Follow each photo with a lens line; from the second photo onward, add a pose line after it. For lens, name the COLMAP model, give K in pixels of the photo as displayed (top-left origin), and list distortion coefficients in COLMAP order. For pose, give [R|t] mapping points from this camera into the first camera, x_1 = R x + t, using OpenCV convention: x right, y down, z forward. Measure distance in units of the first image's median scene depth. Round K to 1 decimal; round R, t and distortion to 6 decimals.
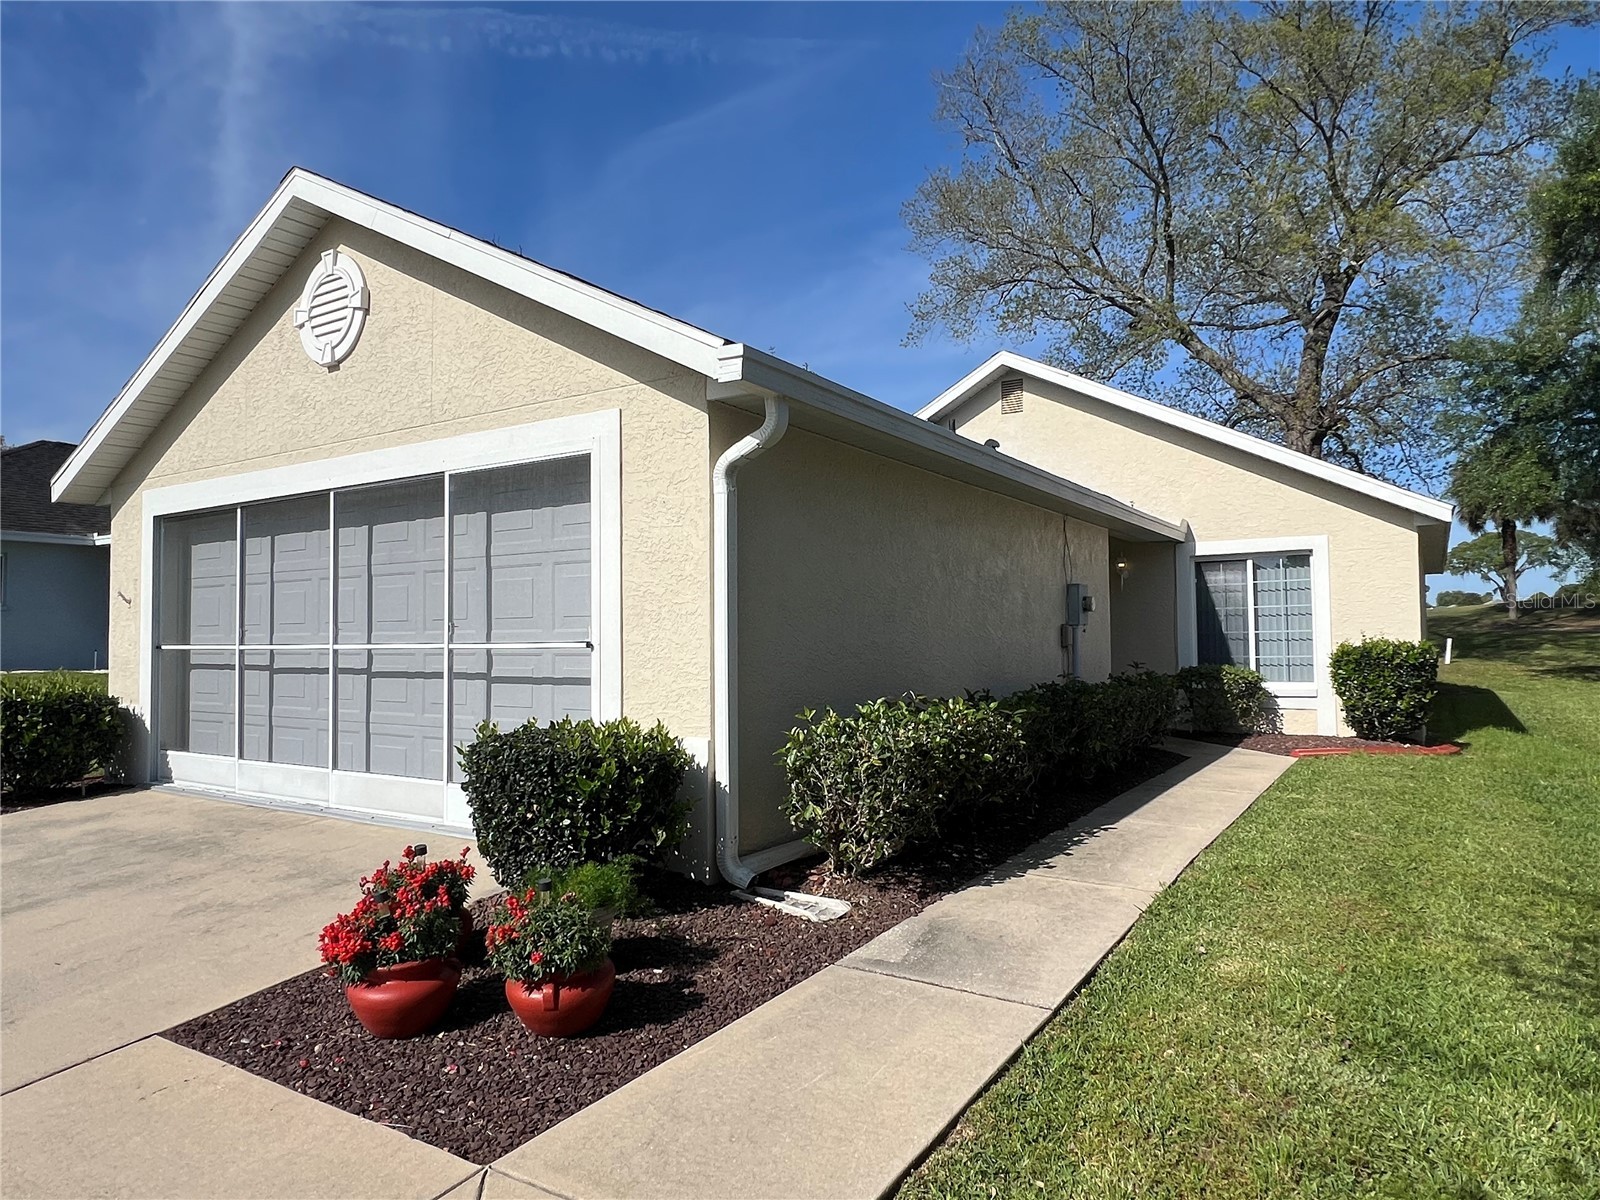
lens RADIAL K [[978.0, 0, 801.2], [0, 978.0, 599.4], [0, 0, 1]] dist [0.001265, 0.005768]
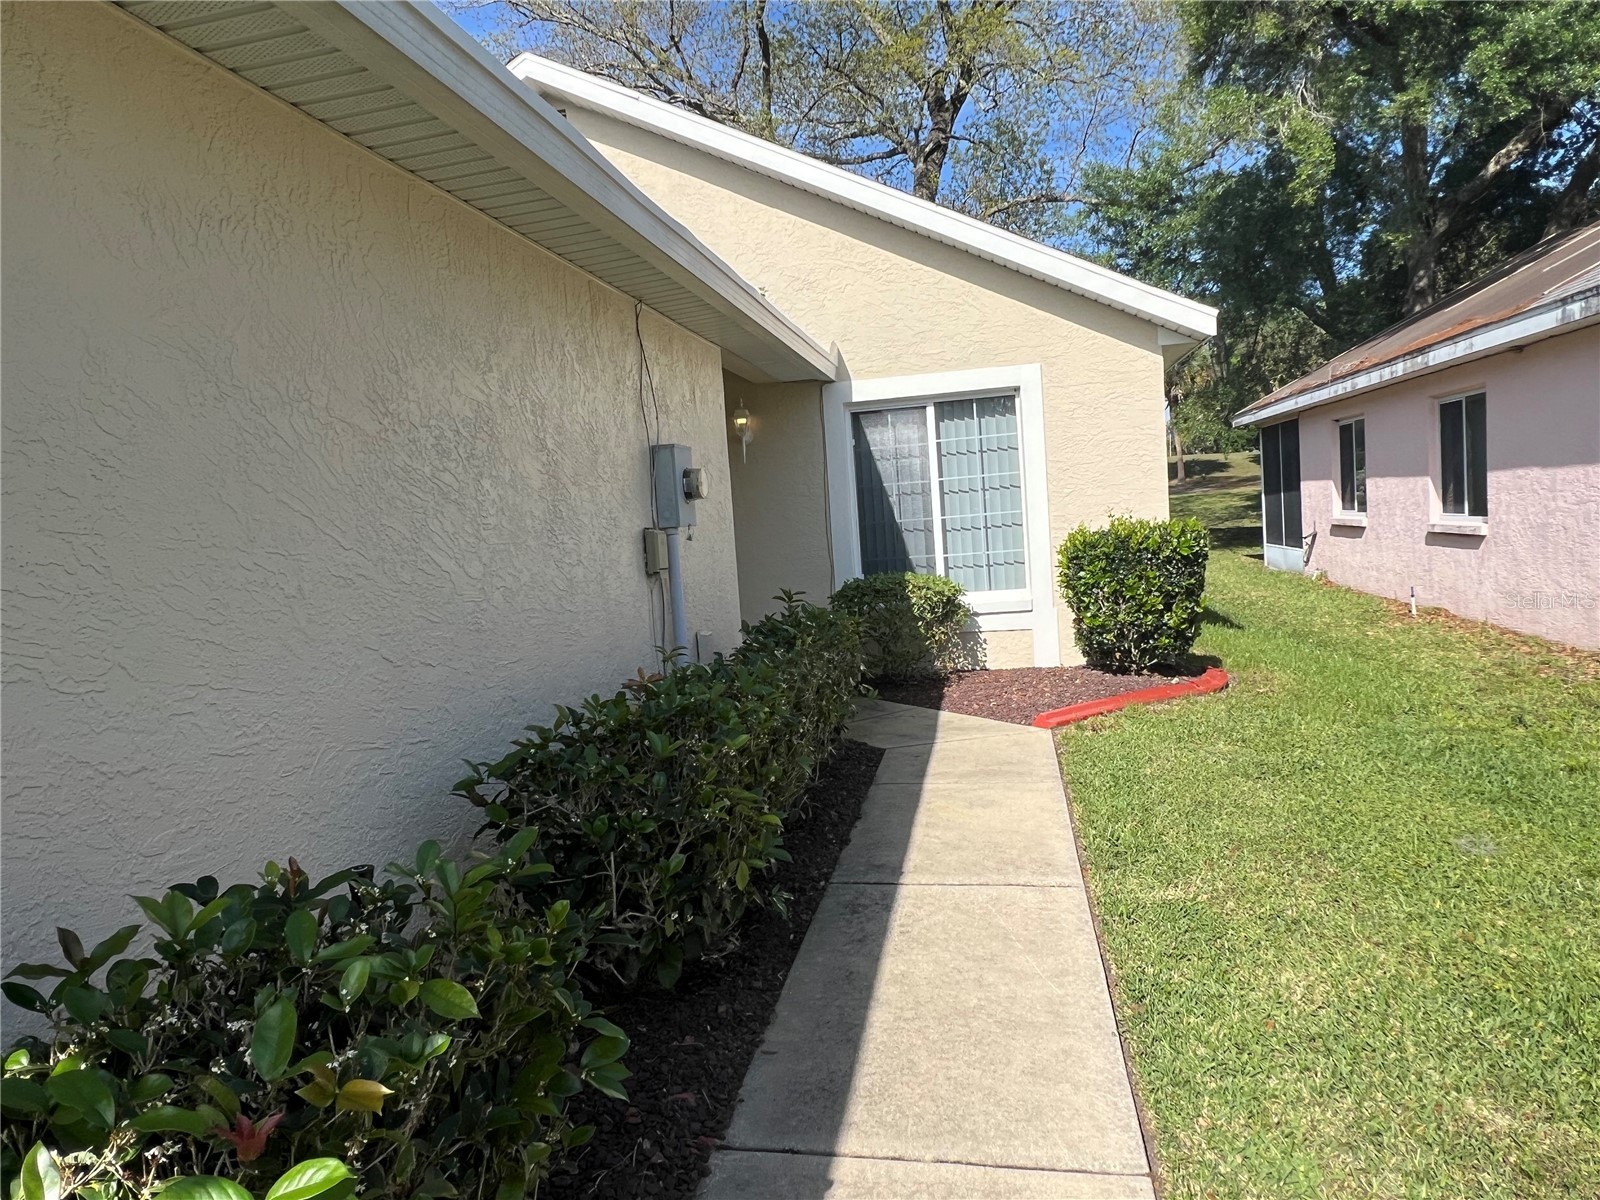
lens RADIAL K [[1027.5, 0, 795.5], [0, 1027.5, 597.8], [0, 0, 1]] dist [0.003682, 0.000291]
pose [[0.926277, -0.085364, 0.367048, 0.123210], [0.047183, 0.992612, 0.111779, 0.005329], [-0.373879, -0.086220, 0.923461, 0.420138]]
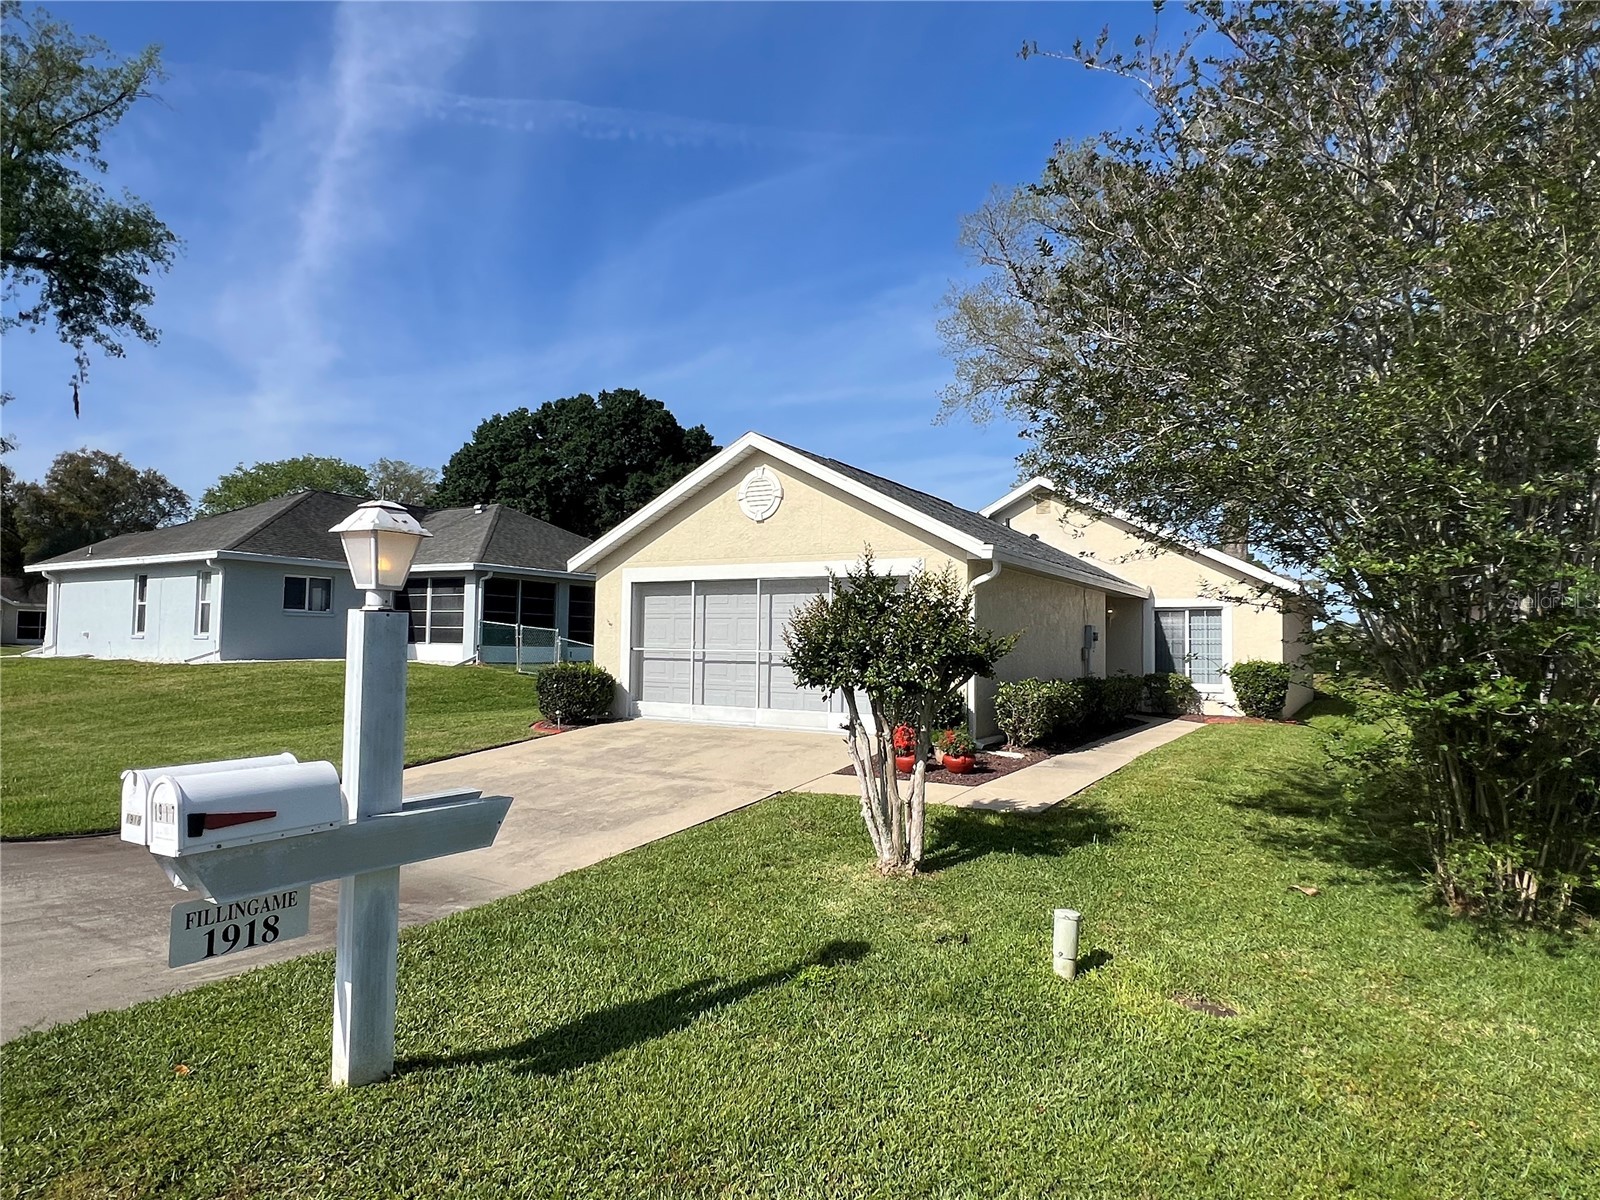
lens RADIAL K [[946.7, 0, 809.0], [0, 946.7, 605.6], [0, 0, 1]] dist [0.030756, -0.002608]
pose [[0.999002, 0.026454, 0.035998, -0.263128], [-0.026374, 0.999648, -0.002703, -0.029333], [-0.036057, 0.001751, 0.999348, -0.642957]]
